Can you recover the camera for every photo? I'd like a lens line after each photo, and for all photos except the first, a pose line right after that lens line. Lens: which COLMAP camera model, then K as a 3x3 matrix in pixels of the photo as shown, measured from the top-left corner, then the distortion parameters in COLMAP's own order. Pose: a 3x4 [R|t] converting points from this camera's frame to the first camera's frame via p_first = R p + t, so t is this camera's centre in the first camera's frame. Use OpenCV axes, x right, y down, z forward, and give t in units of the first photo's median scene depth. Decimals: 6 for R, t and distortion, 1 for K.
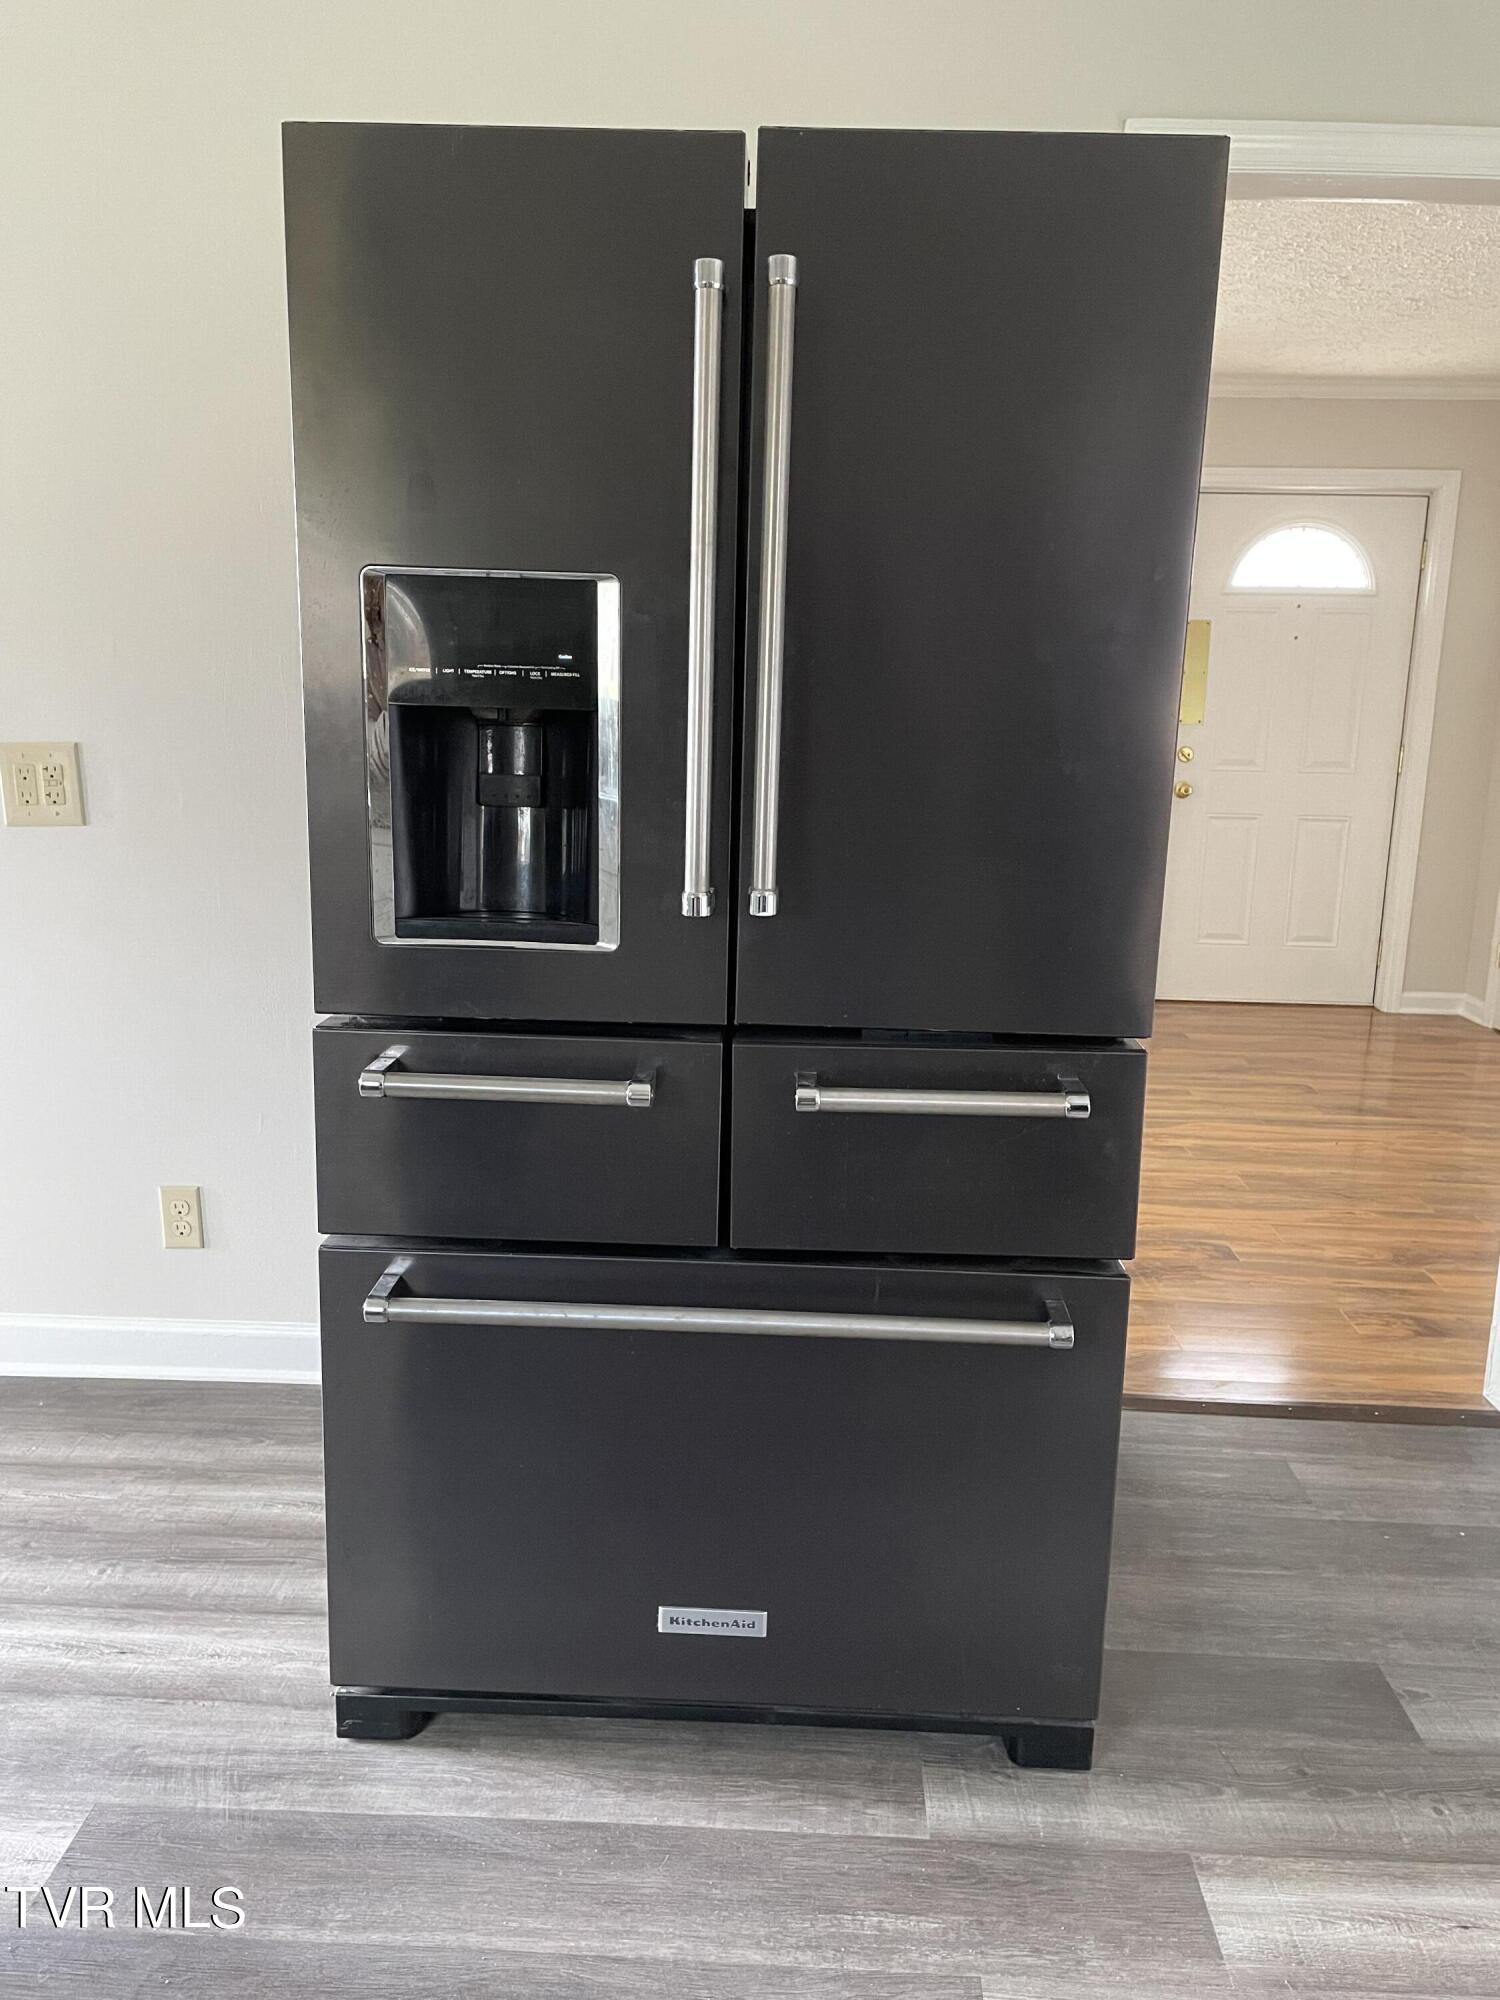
lens RADIAL K [[1512.6, 0, 753.2], [0, 1512.6, 1000.4], [0, 0, 1]] dist [0.000800, -0.007400]
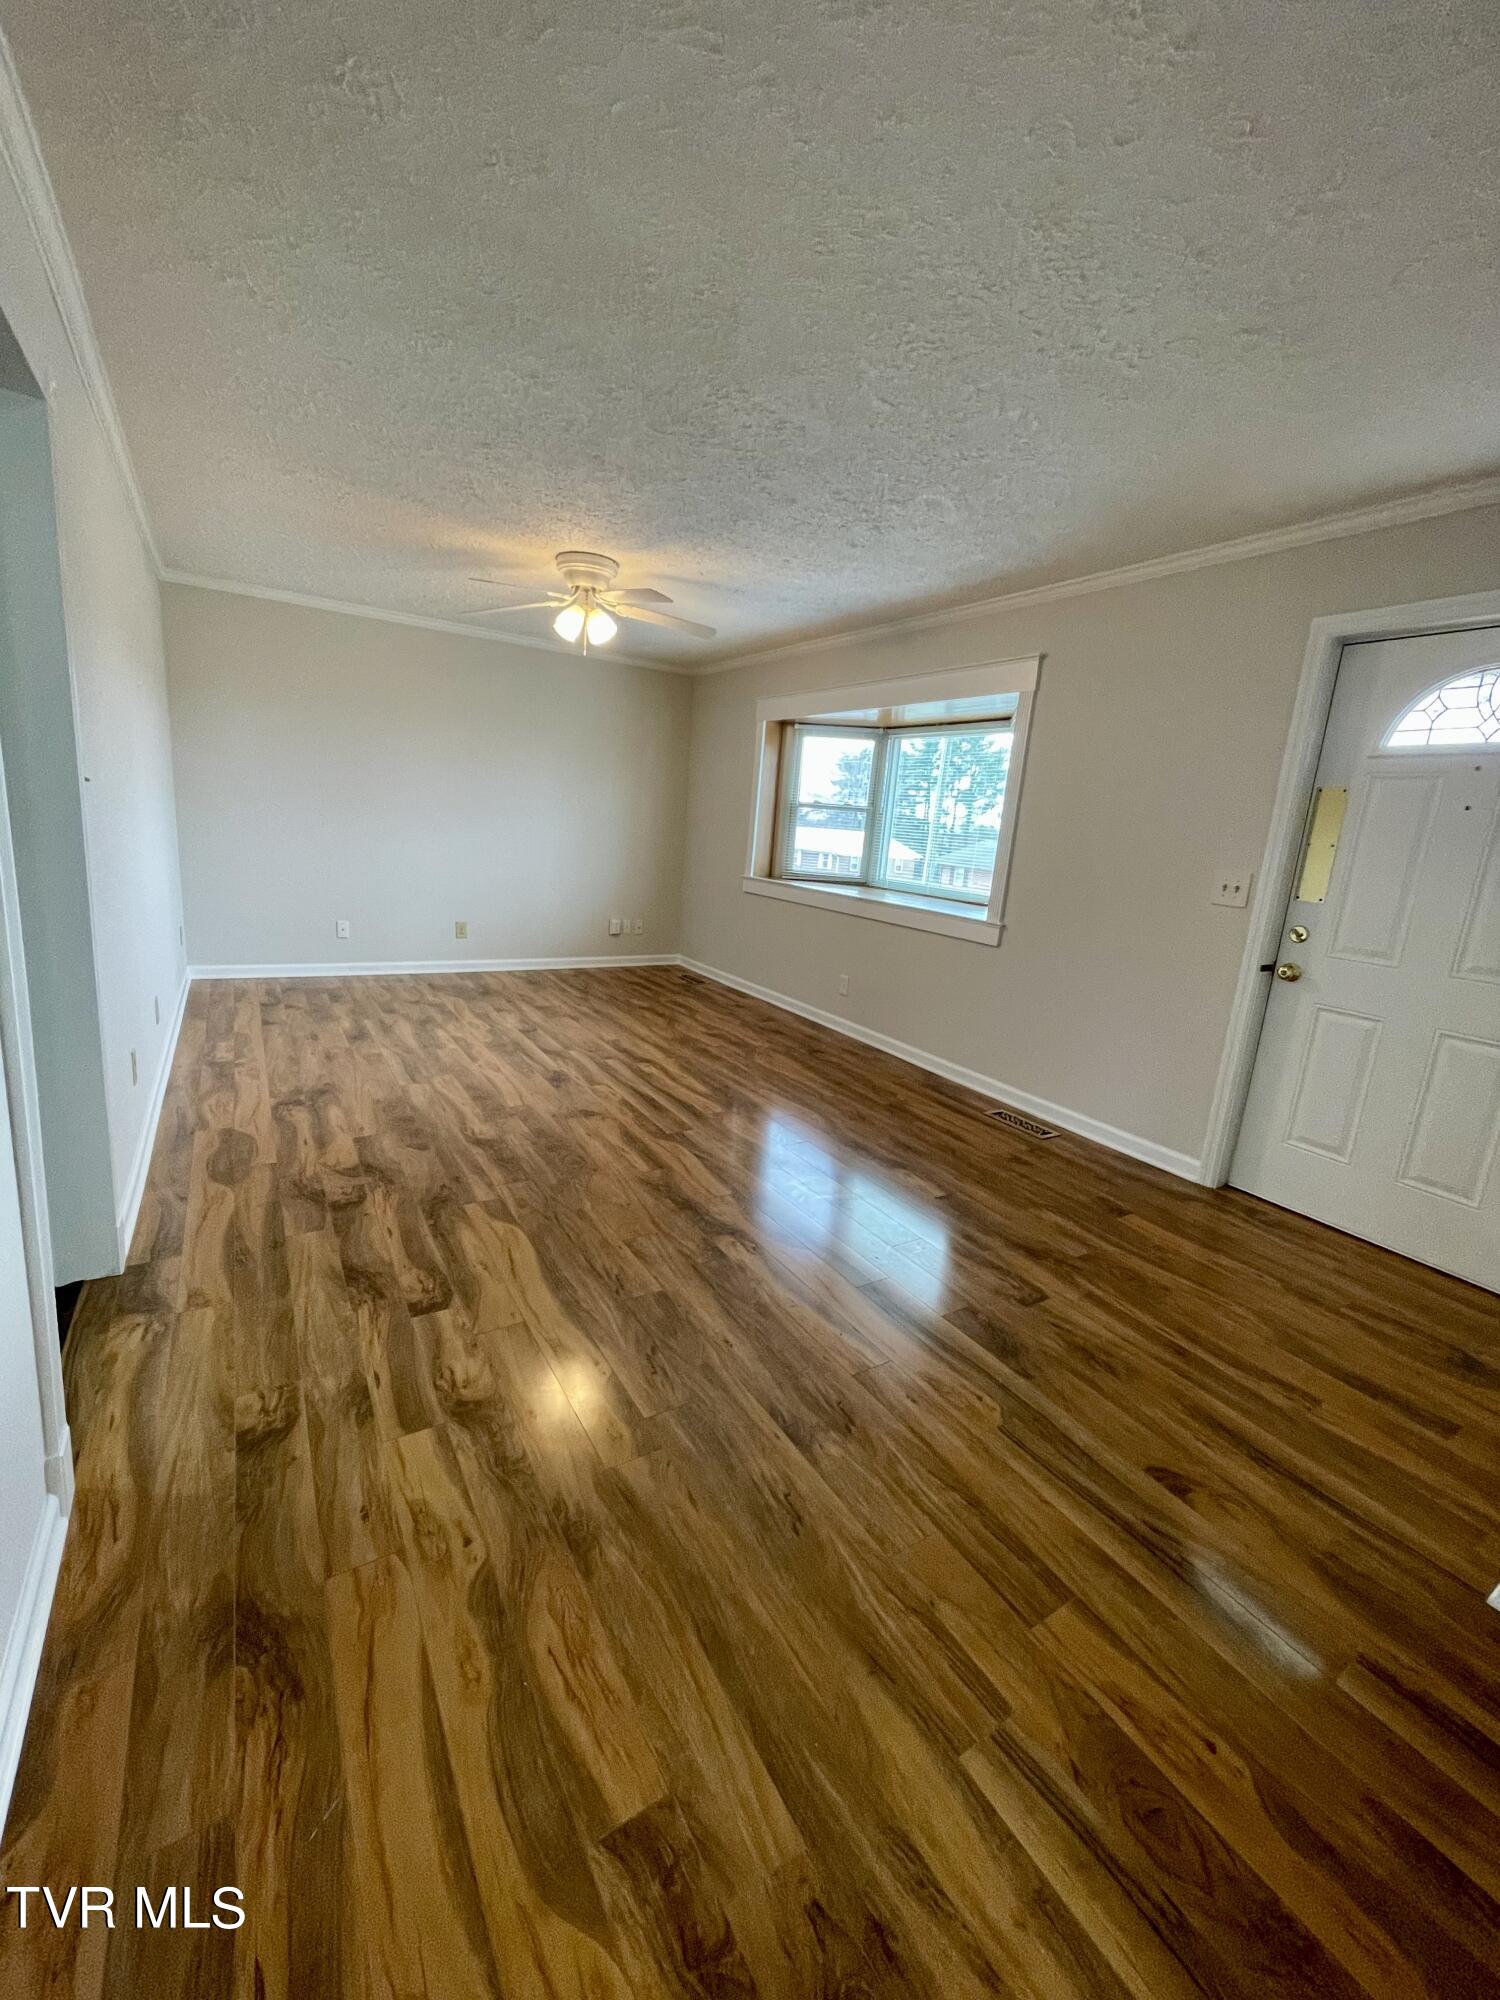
lens RADIAL K [[806.9, 0, 748.7], [0, 806.9, 985.4], [0, 0, 1]] dist [-0.005487, 0.003341]
pose [[0.551535, 0.178620, -0.814803, 0.724506], [-0.221988, 0.973009, 0.063039, -0.129811], [0.804071, 0.146108, 0.576300, 0.656058]]
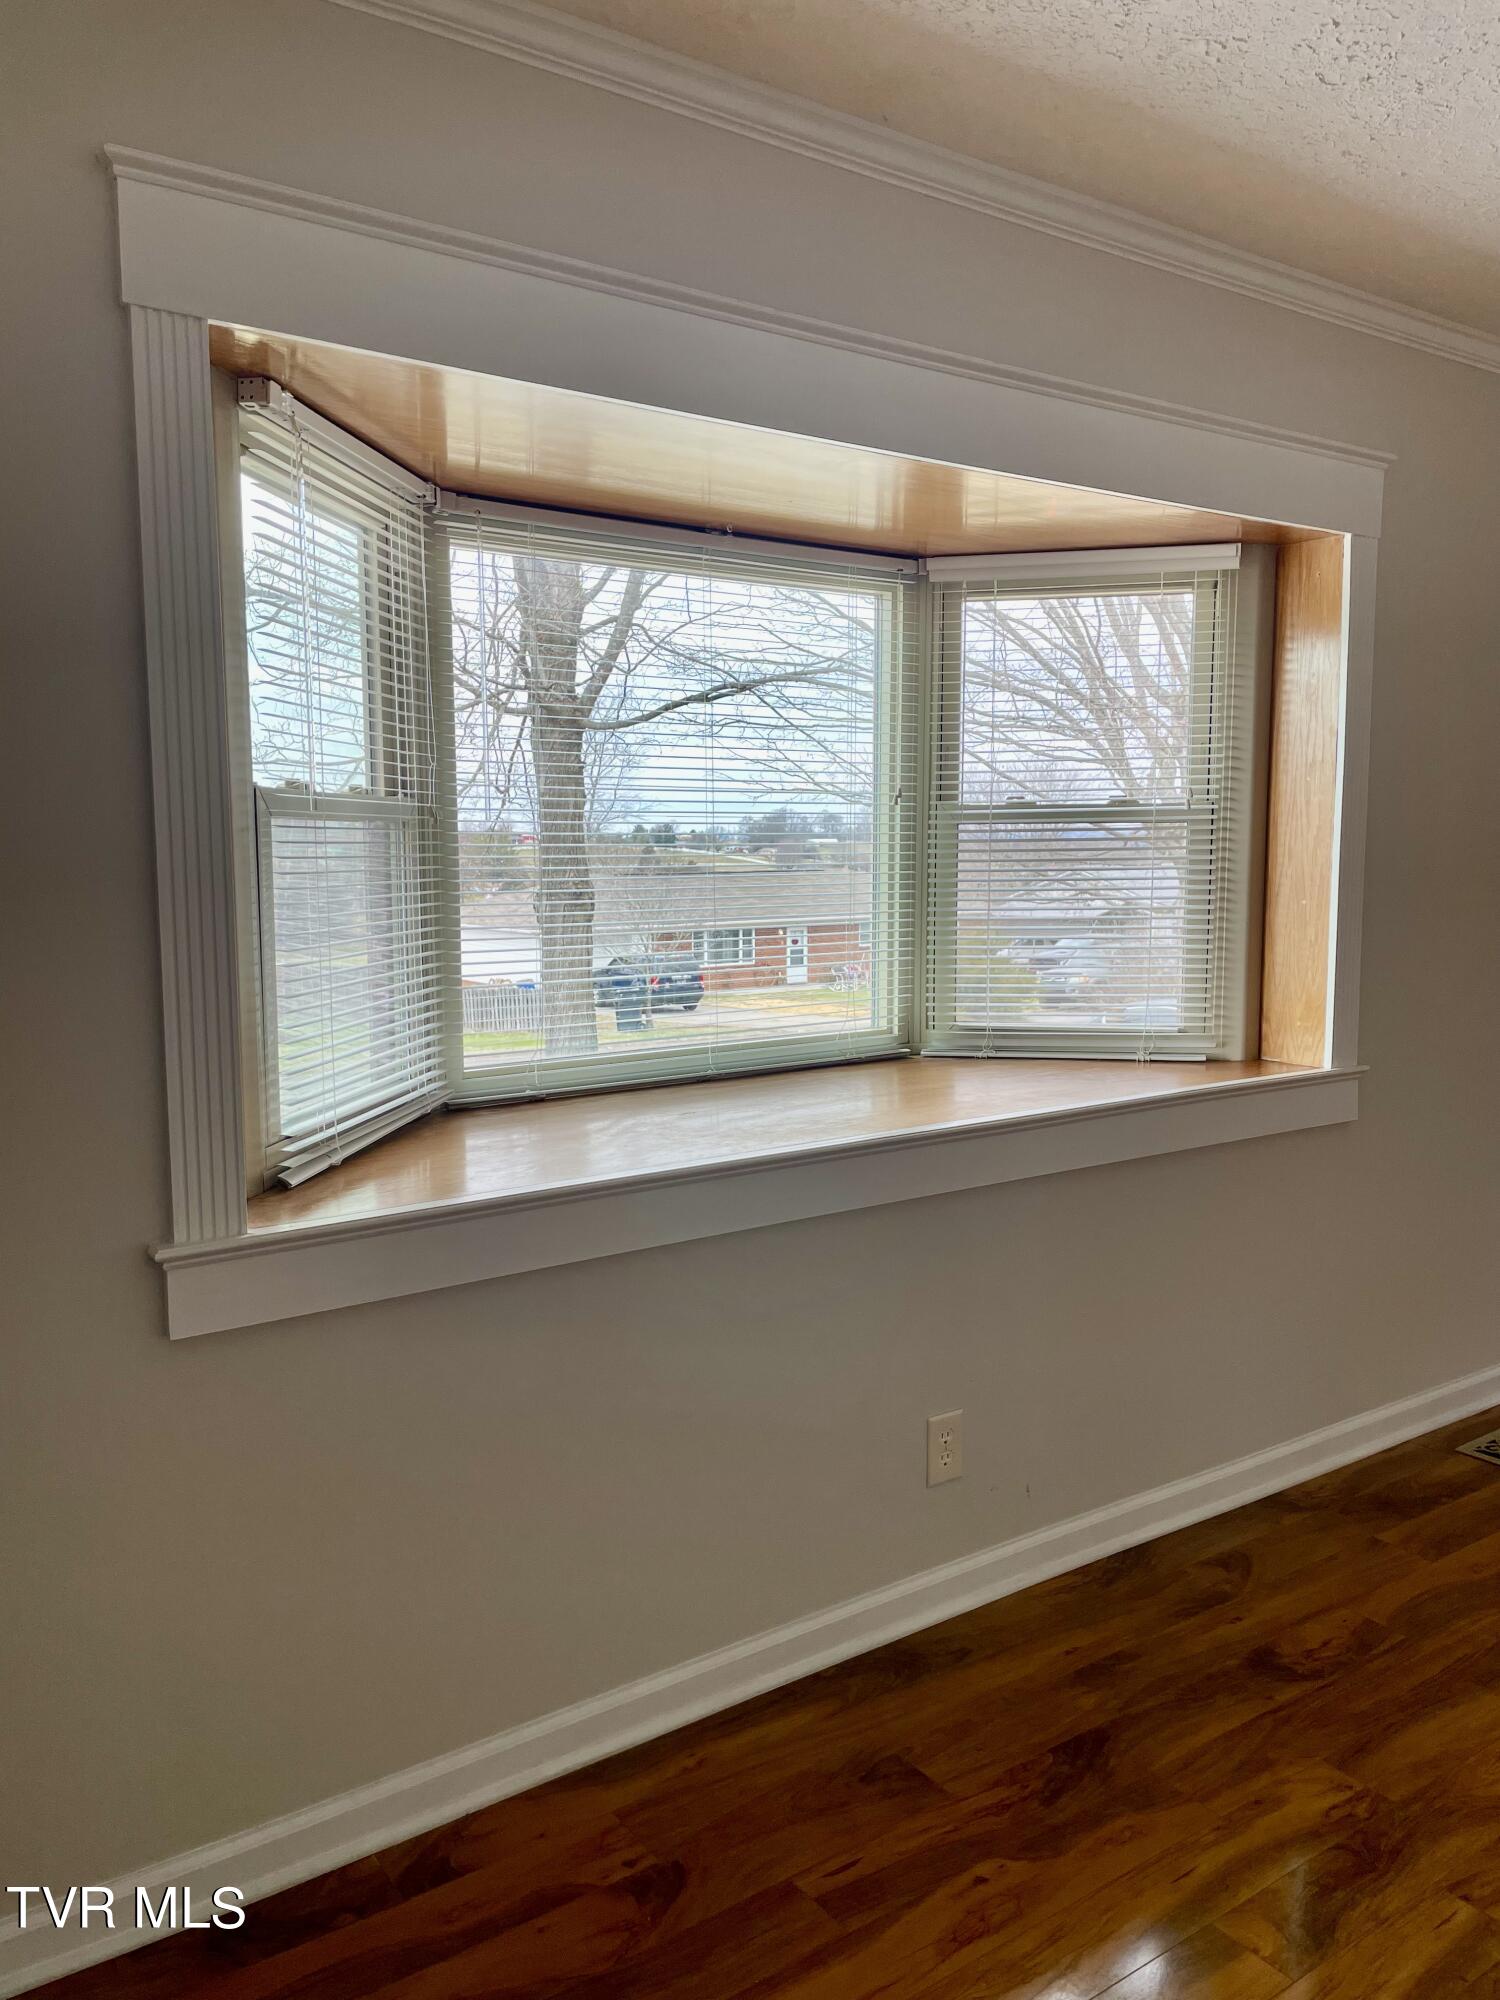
lens RADIAL K [[1512.6, 0, 740.0], [0, 1512.6, 1006.9], [0, 0, 1]] dist [0.000800, -0.007400]
pose [[0.798456, -0.098845, 0.593883, -0.596458], [0.149334, 0.988120, -0.036313, -0.256378], [-0.583239, 0.117681, 0.803731, 0.994535]]
